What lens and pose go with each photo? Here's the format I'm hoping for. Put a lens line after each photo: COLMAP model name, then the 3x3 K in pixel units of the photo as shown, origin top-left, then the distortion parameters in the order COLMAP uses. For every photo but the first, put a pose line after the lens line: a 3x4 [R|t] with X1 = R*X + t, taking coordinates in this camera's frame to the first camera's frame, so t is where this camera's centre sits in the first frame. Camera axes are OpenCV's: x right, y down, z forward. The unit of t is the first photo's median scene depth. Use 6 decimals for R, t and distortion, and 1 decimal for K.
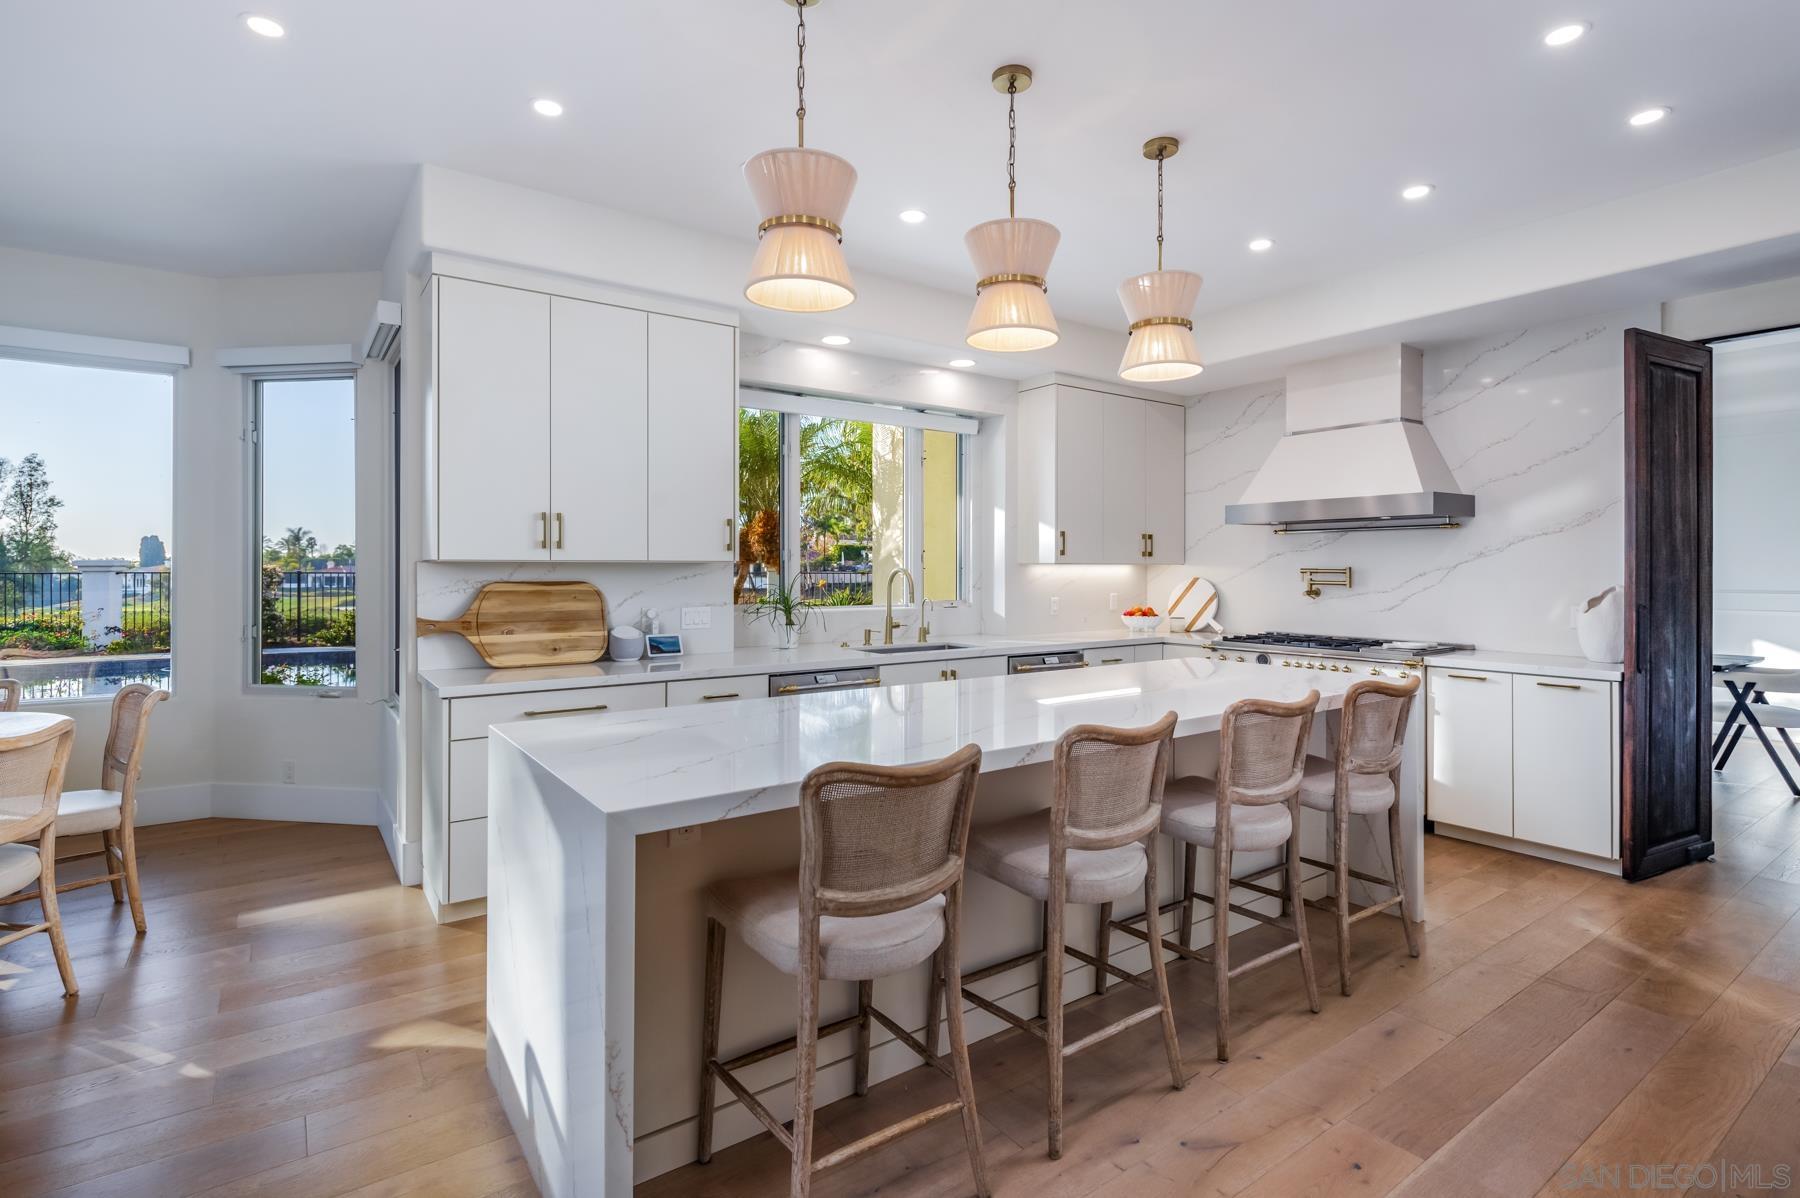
lens RADIAL K [[866.8, 0, 872.5], [0, 866.8, 570.9], [0, 0, 1]] dist [0.014944, -0.000380]
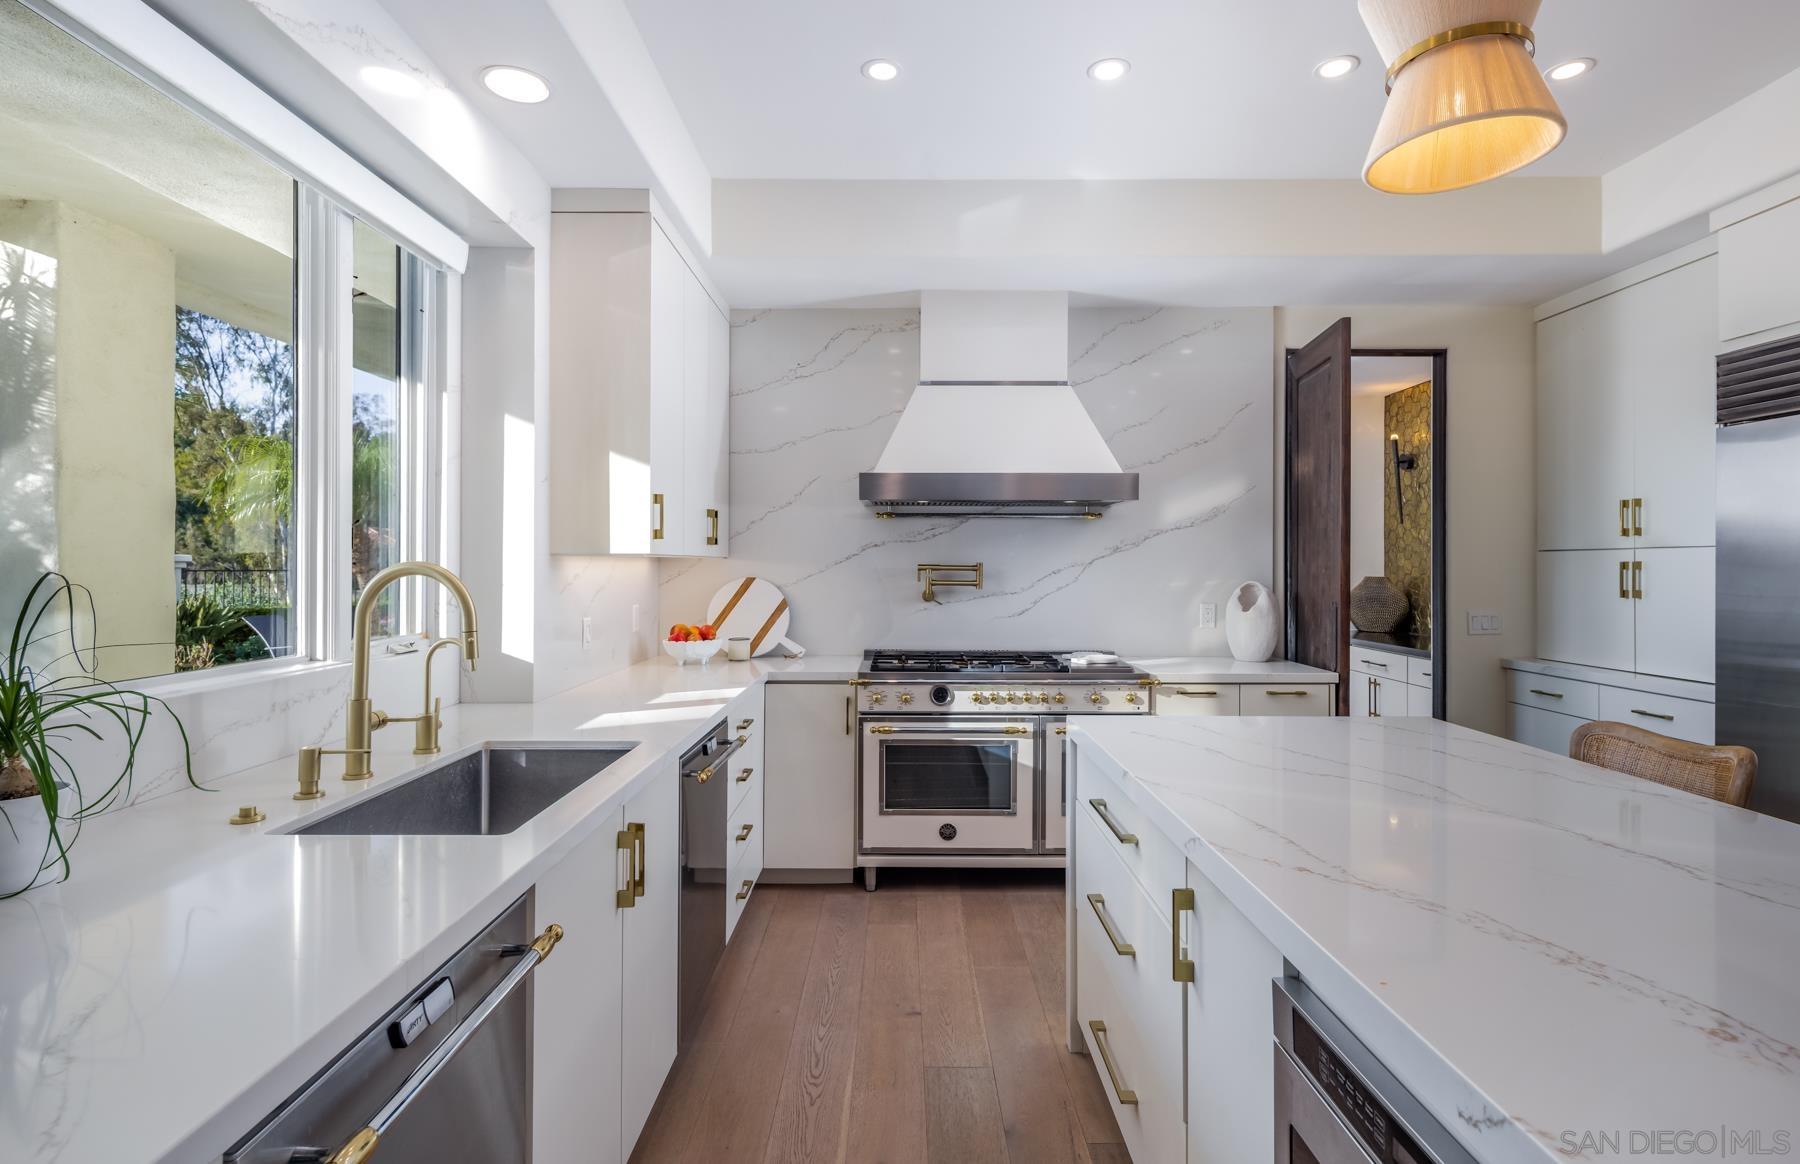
lens RADIAL K [[865.6, 0, 902.9], [0, 865.6, 571.8], [0, 0, 1]] dist [-0.000259, 0.000085]
pose [[0.576958, -0.005751, 0.816753, -0.140222], [0.000528, 0.999978, 0.006667, -0.001434], [-0.816773, -0.003415, 0.576948, 0.616899]]
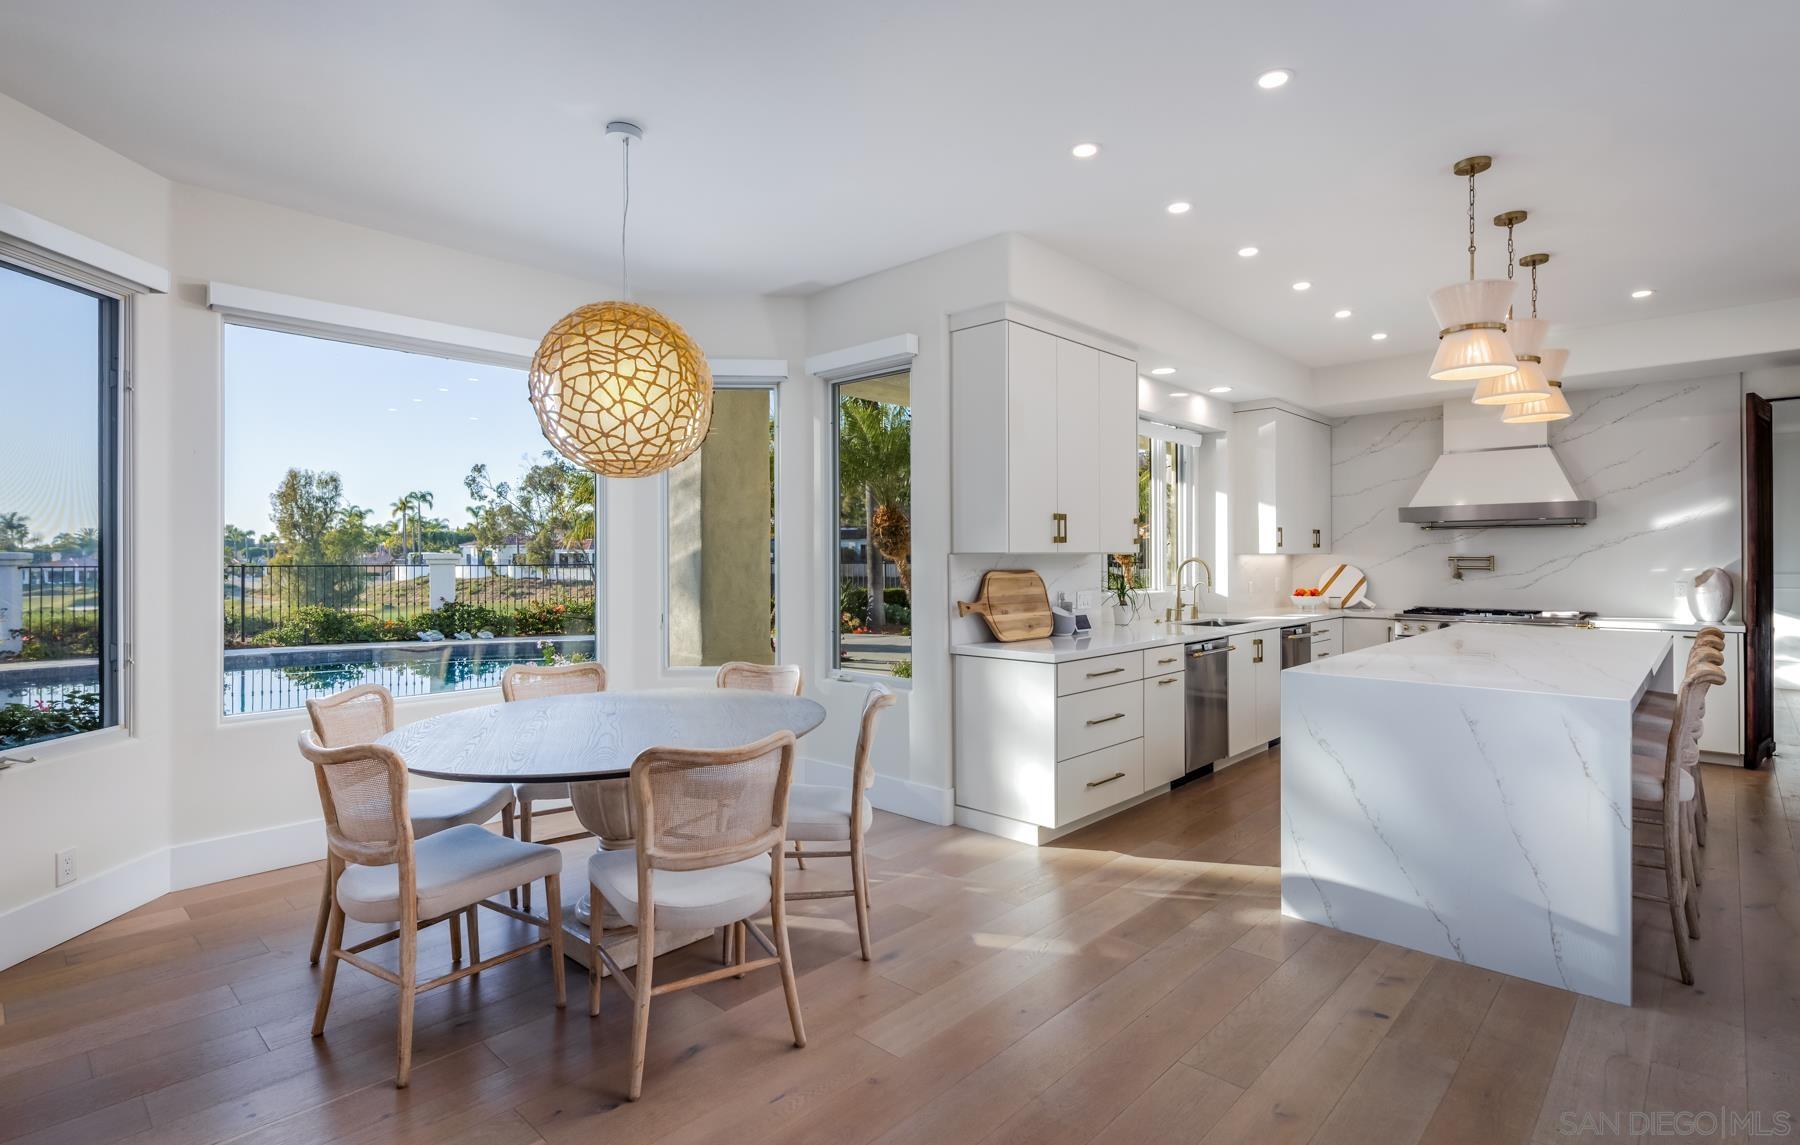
lens RADIAL K [[864.1, 0, 905.5], [0, 864.1, 550.4], [0, 0, 1]] dist [0.005590, 0.000341]
pose [[0.979733, -0.002804, 0.200287, -0.594788], [0.005334, 0.999913, -0.012092, -0.001092], [-0.200236, 0.012915, 0.979663, -0.105996]]
